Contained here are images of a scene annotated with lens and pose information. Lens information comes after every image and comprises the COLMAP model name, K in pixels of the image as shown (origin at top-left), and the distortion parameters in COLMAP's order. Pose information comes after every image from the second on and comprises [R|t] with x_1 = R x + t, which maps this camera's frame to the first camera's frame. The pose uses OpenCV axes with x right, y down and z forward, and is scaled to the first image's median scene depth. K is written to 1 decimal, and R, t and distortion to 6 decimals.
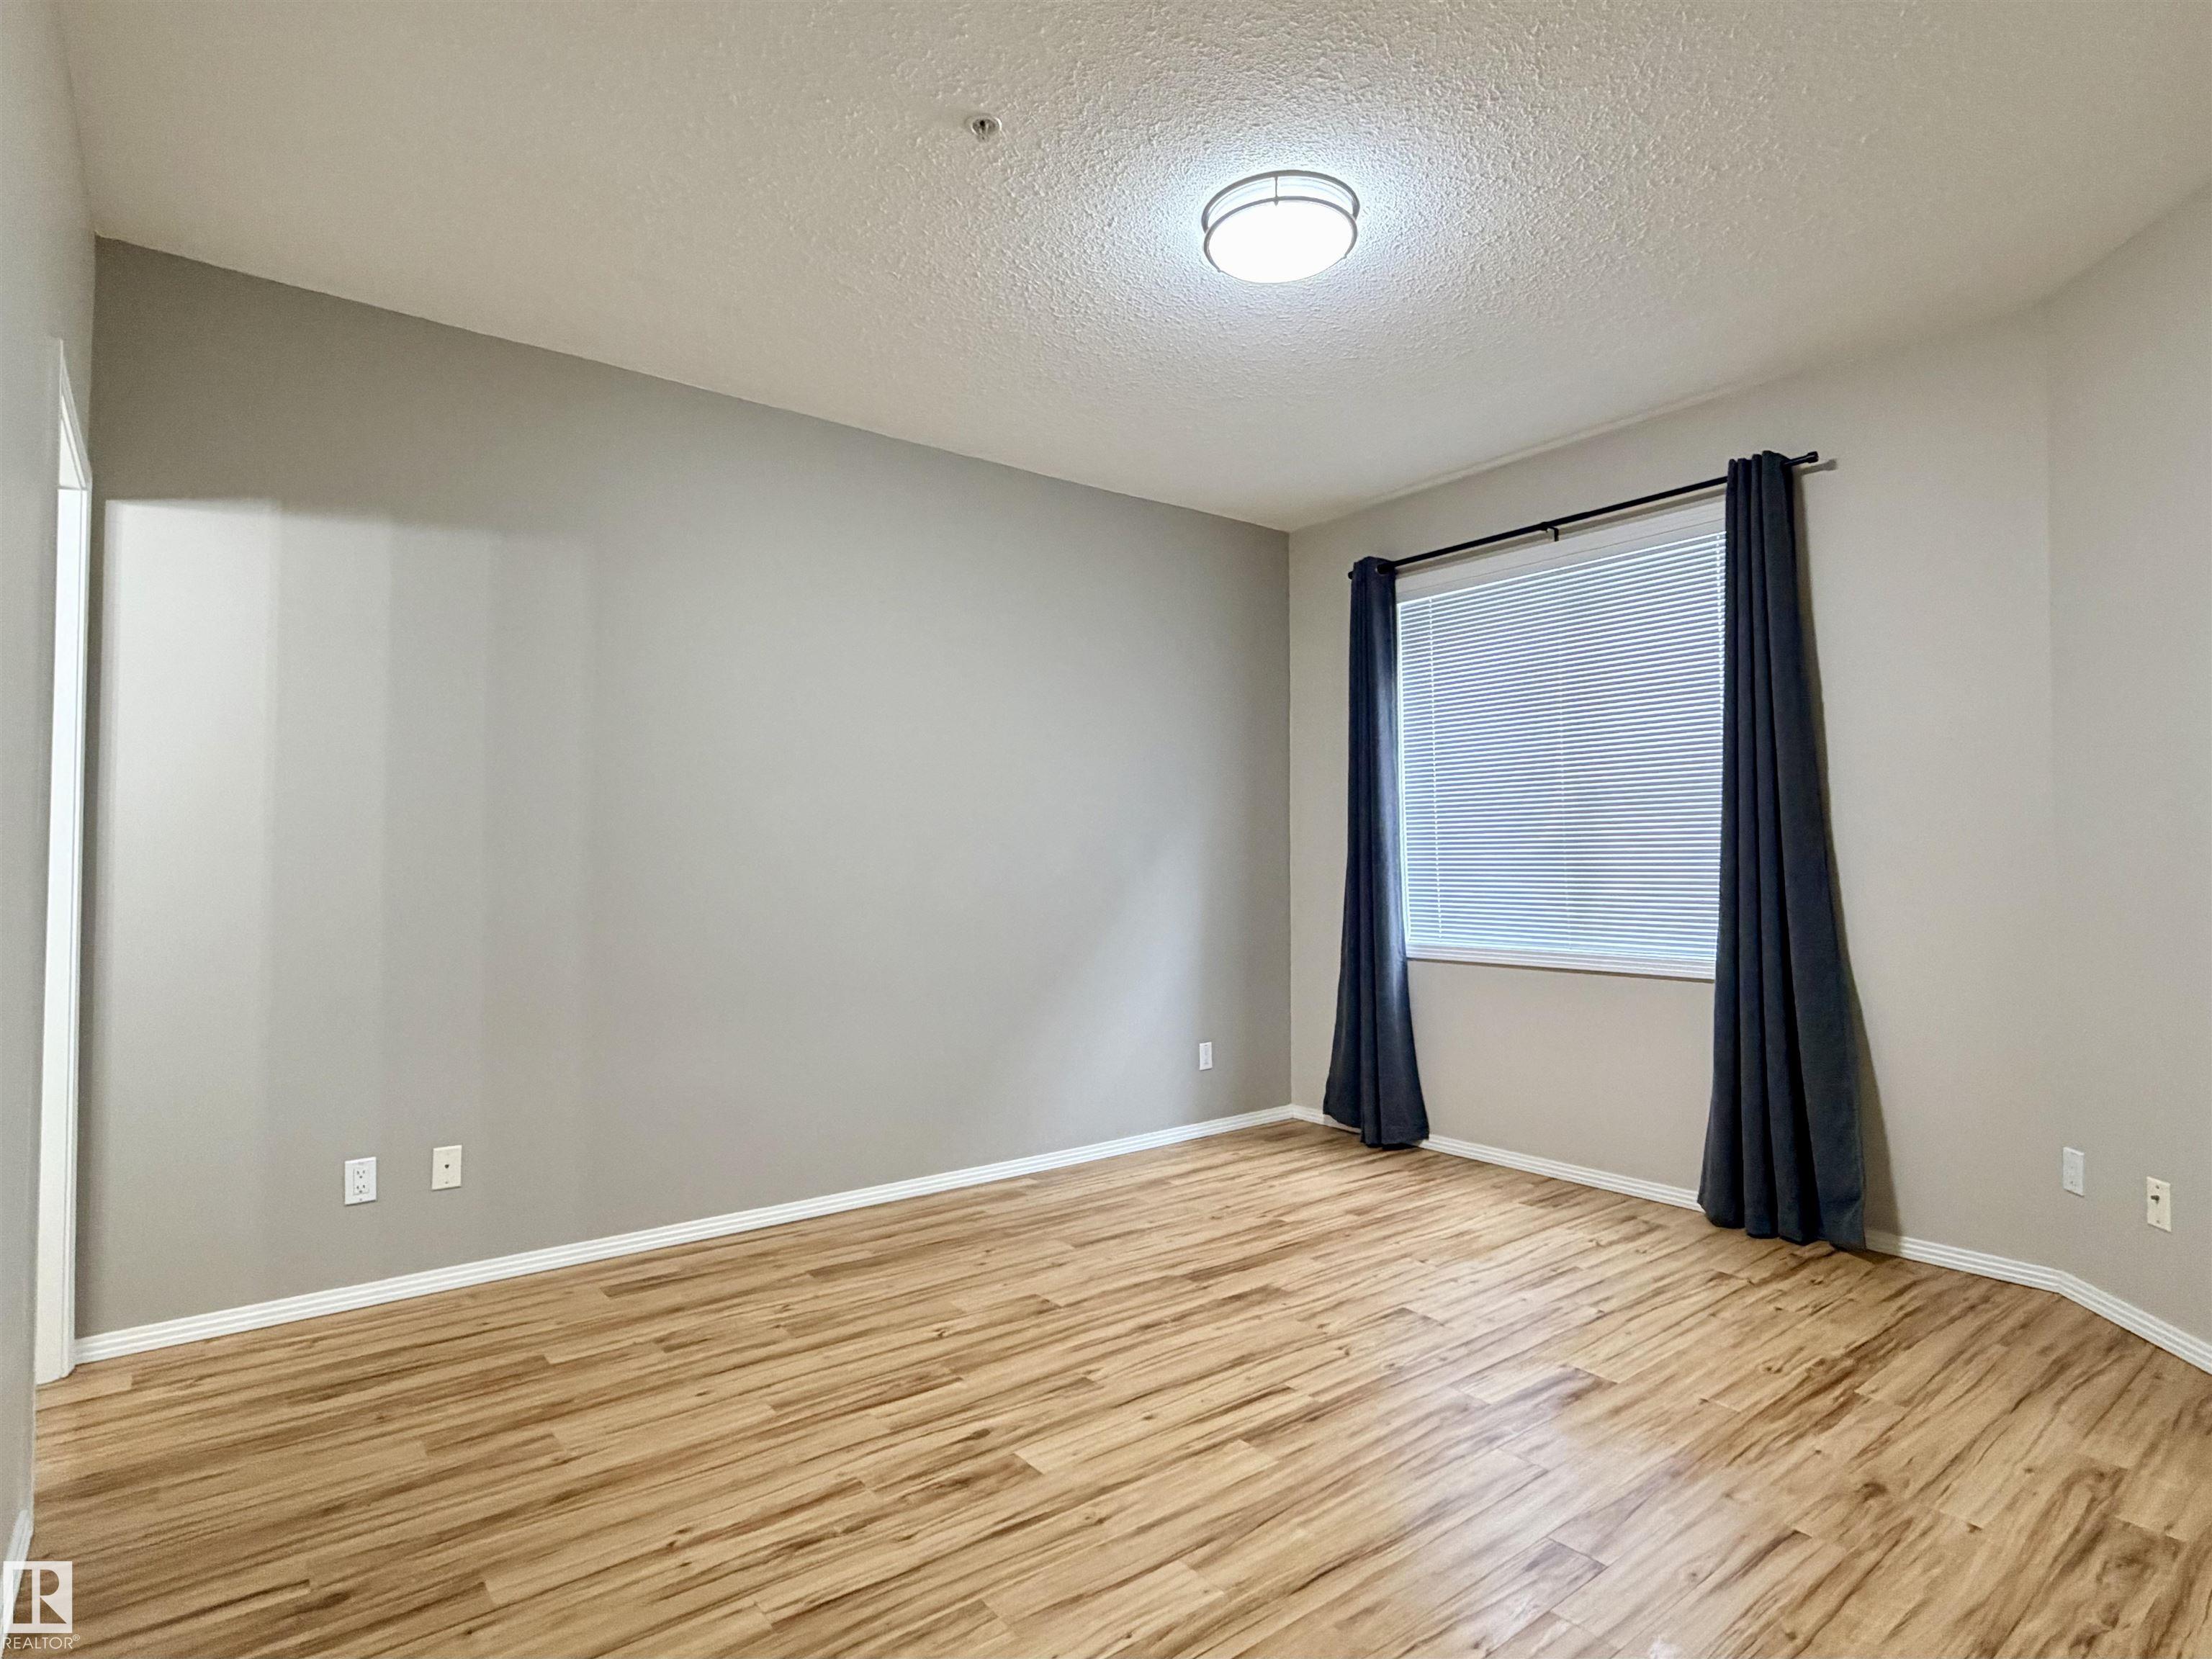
lens RADIAL K [[1111.2, 0, 1068.5], [0, 1111.2, 829.2], [0, 0, 1]] dist [-0.000204, -0.000129]
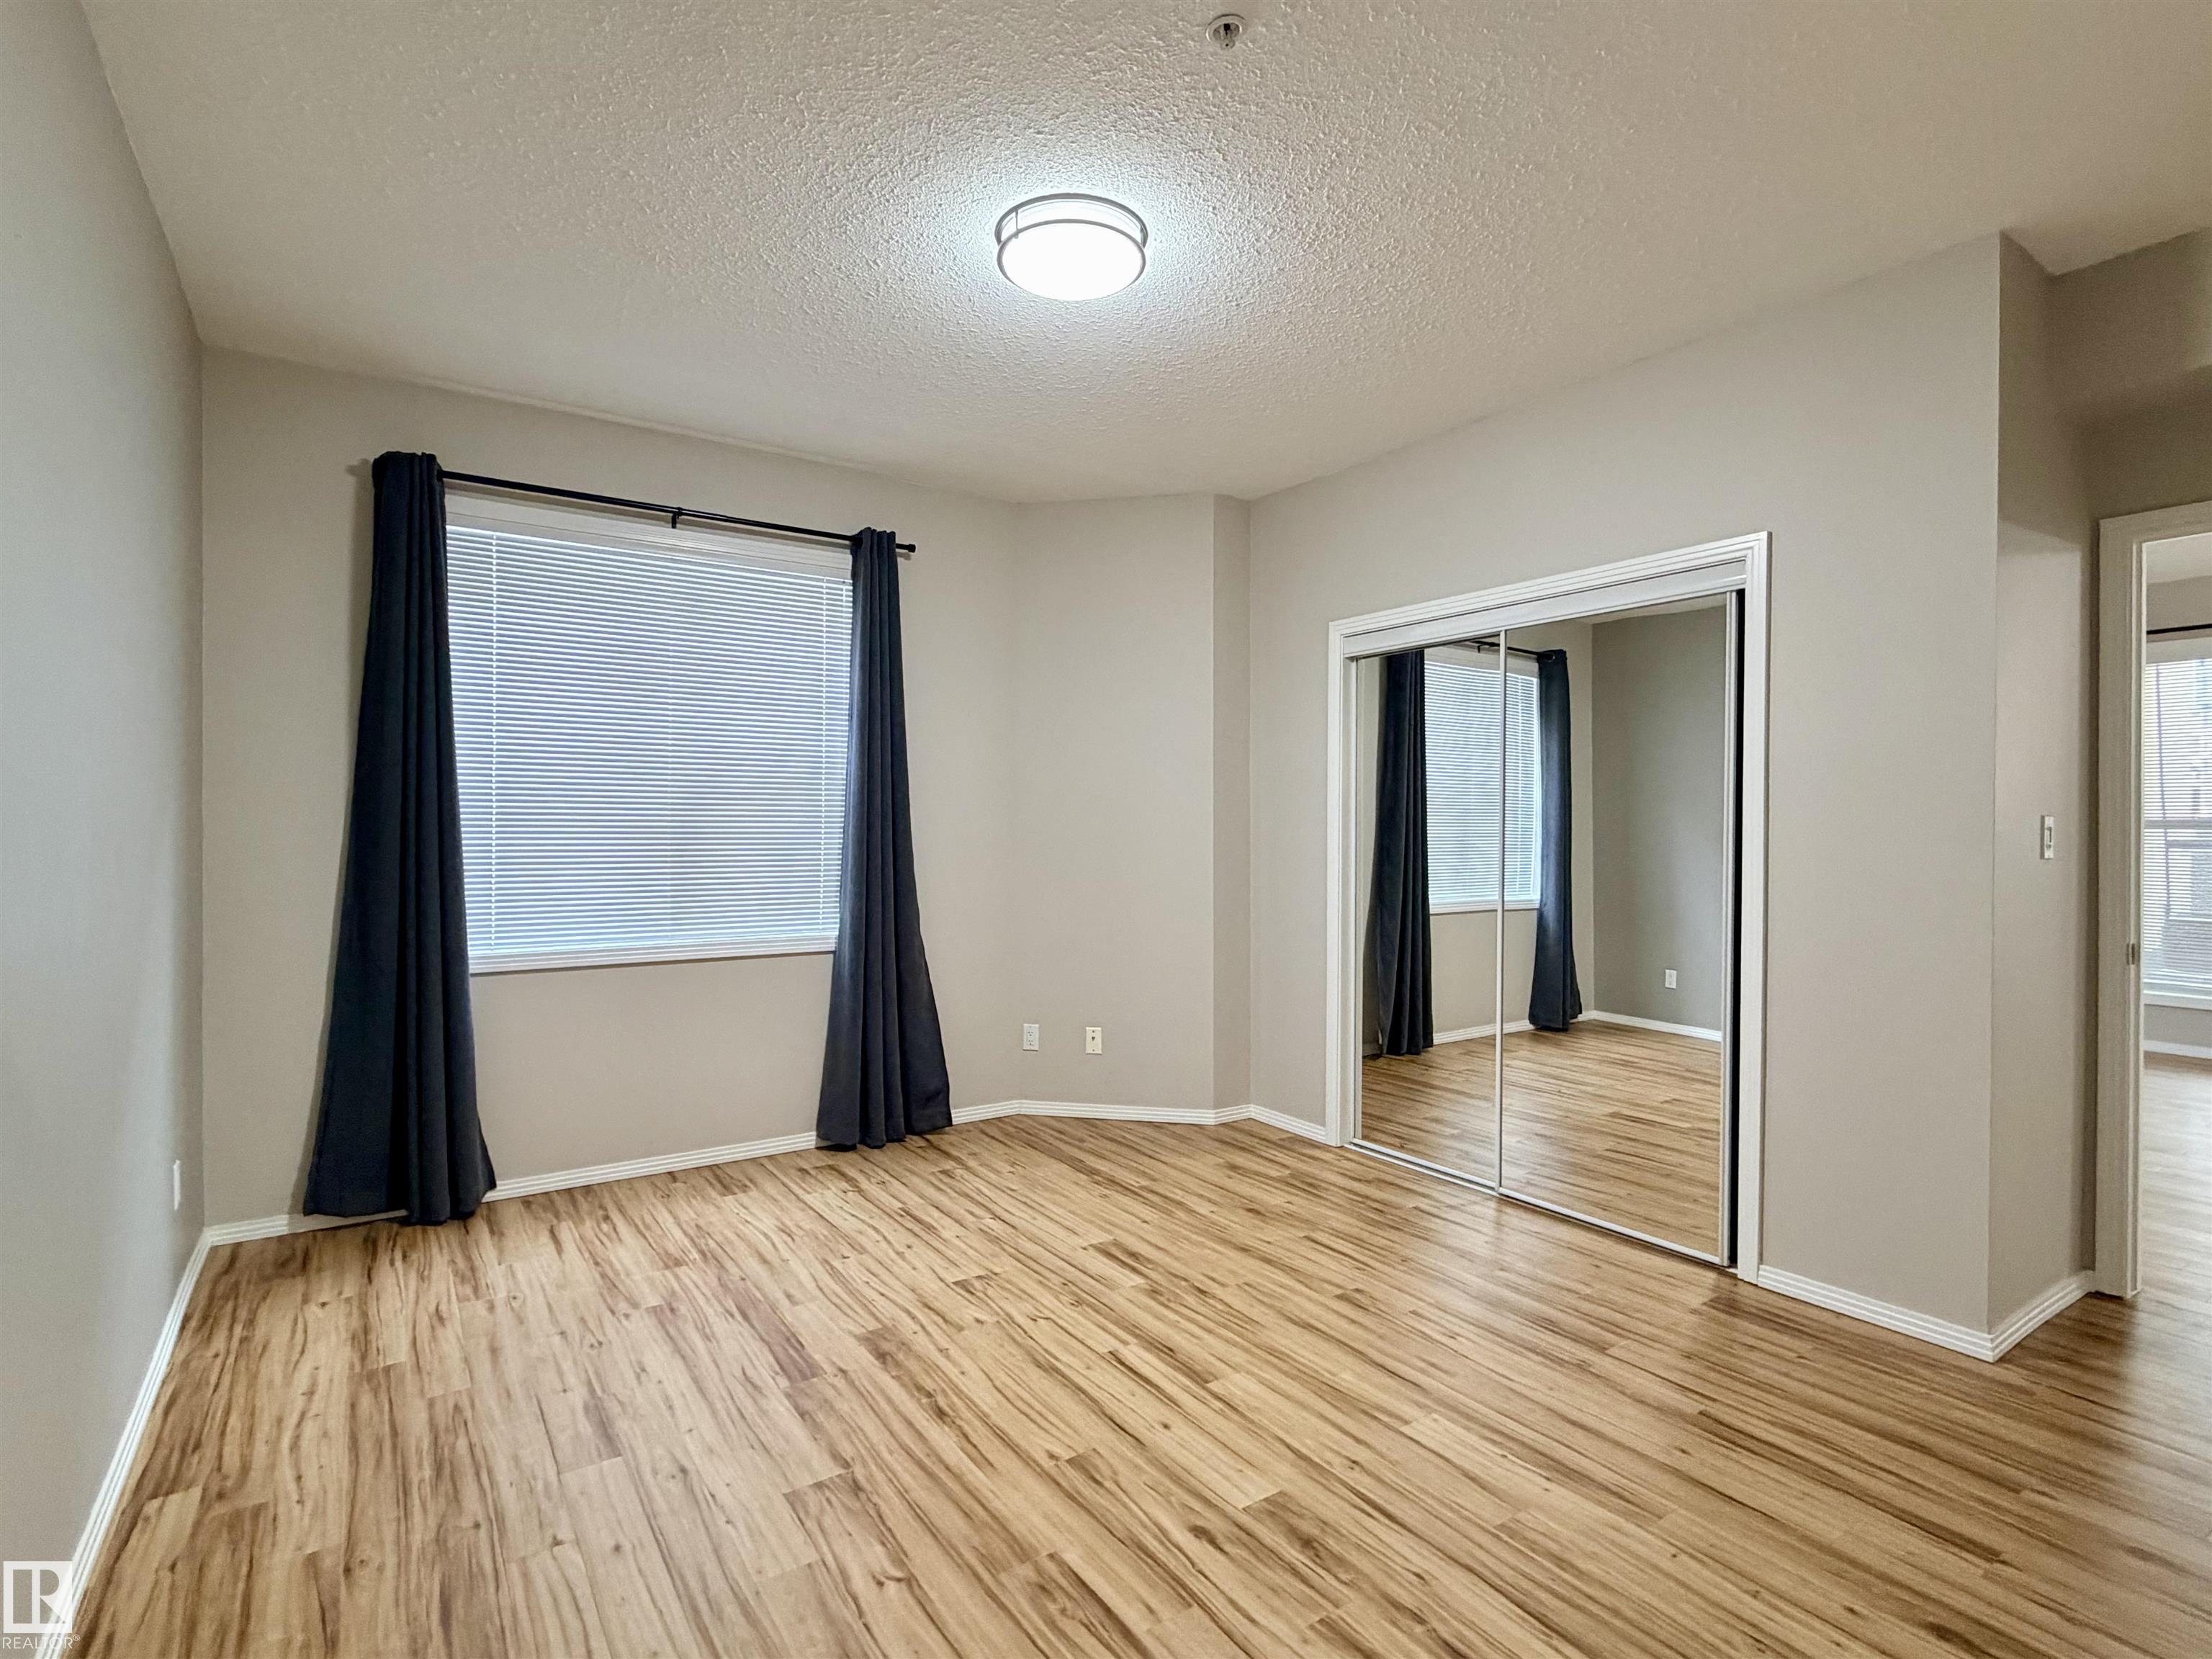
lens RADIAL K [[1111.2, 0, 1068.5], [0, 1111.2, 829.2], [0, 0, 1]] dist [-0.000204, -0.000129]
pose [[0.075099, 0.002968, 0.997172, -0.713735], [-0.032740, 0.999464, -0.000509, -0.005001], [-0.996638, -0.032609, 0.075156, 0.783253]]
